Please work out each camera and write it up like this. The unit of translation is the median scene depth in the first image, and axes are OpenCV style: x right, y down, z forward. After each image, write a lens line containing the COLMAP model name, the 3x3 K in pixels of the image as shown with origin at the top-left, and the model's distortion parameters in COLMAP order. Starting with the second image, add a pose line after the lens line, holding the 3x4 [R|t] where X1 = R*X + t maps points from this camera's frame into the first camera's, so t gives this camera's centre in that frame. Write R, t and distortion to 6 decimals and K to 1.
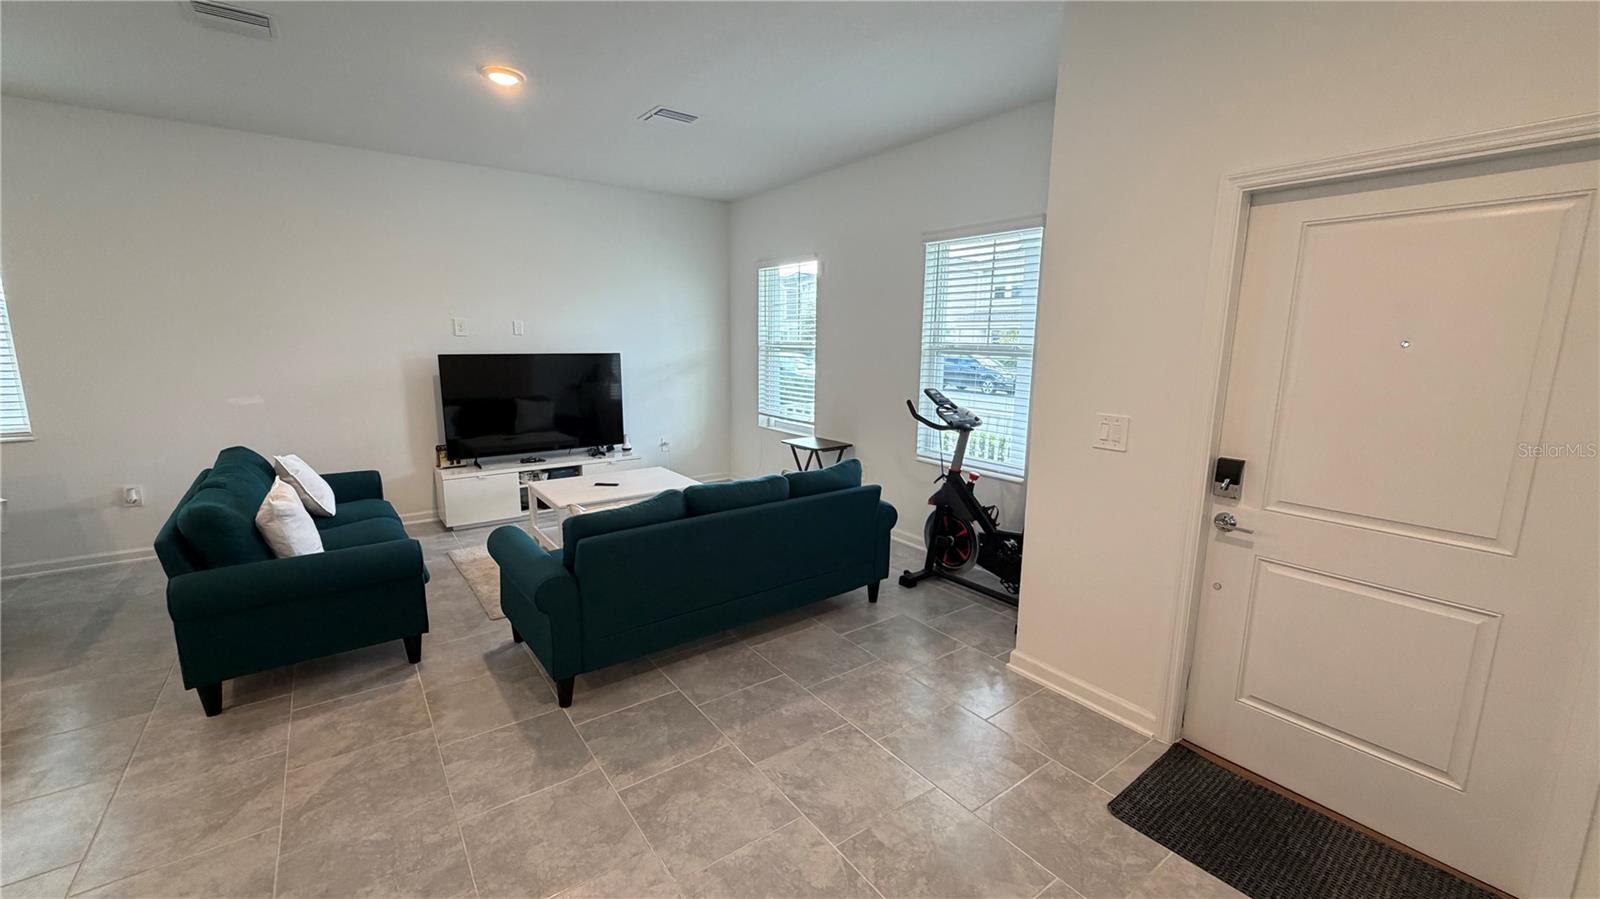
lens RADIAL K [[636.8, 0, 794.5], [0, 636.8, 449.3], [0, 0, 1]] dist [-0.000451, 0.000015]
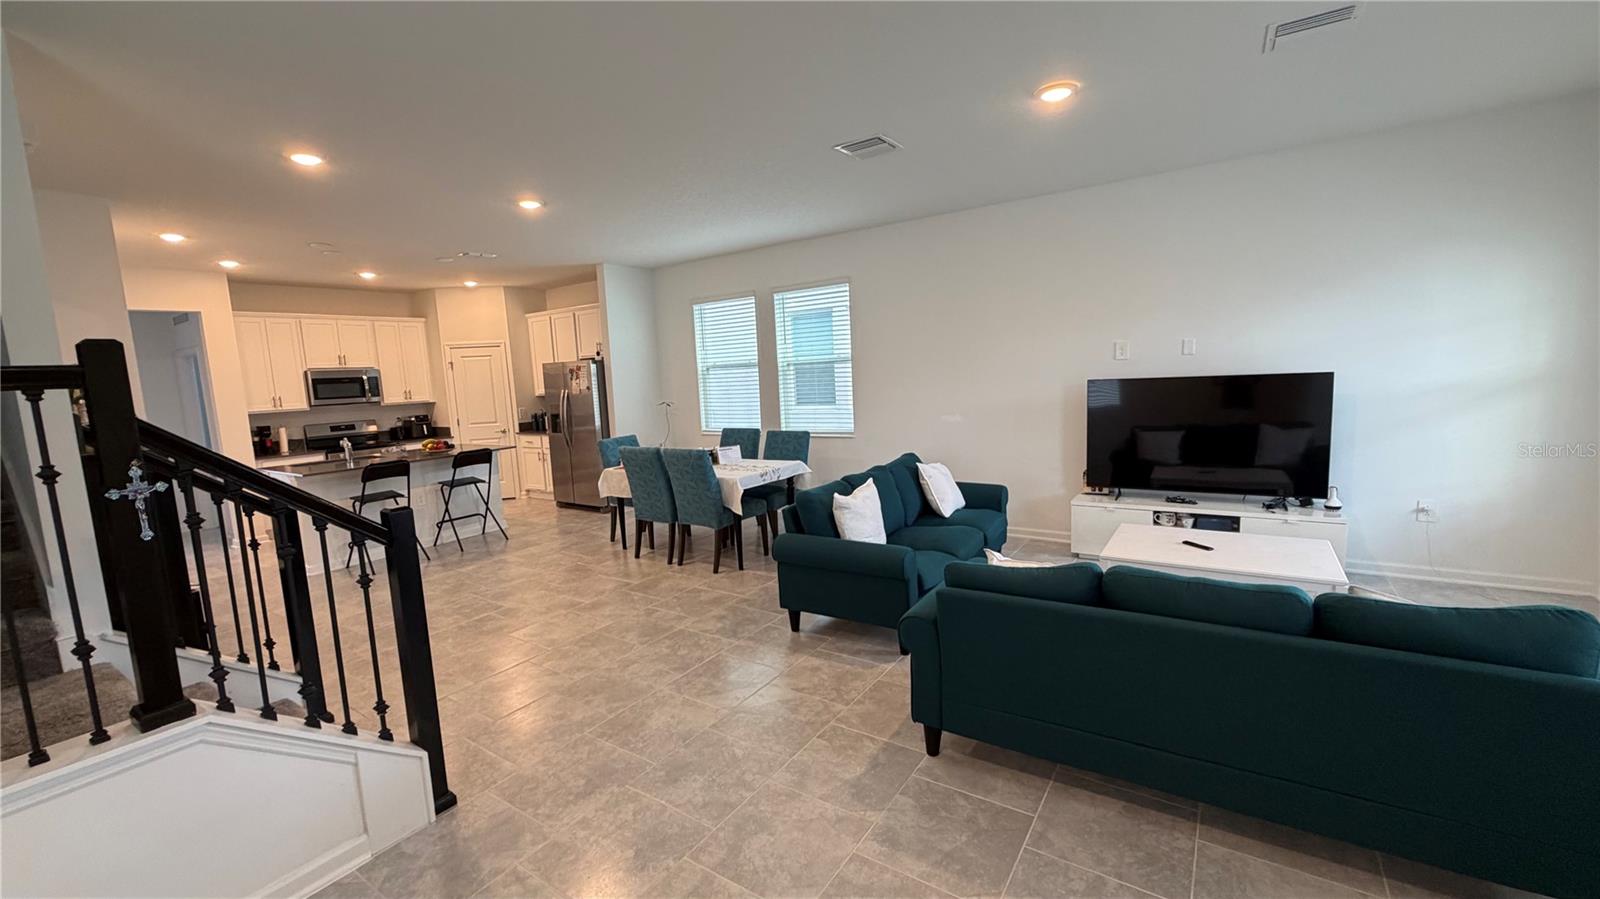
lens RADIAL K [[636.8, 0, 792.8], [0, 636.8, 451.3], [0, 0, 1]] dist [-0.000451, 0.000015]
pose [[0.332115, 0.091006, -0.938838, 0.324601], [-0.109044, 0.992365, 0.057620, -0.062645], [0.936914, 0.083238, 0.339504, 0.329505]]
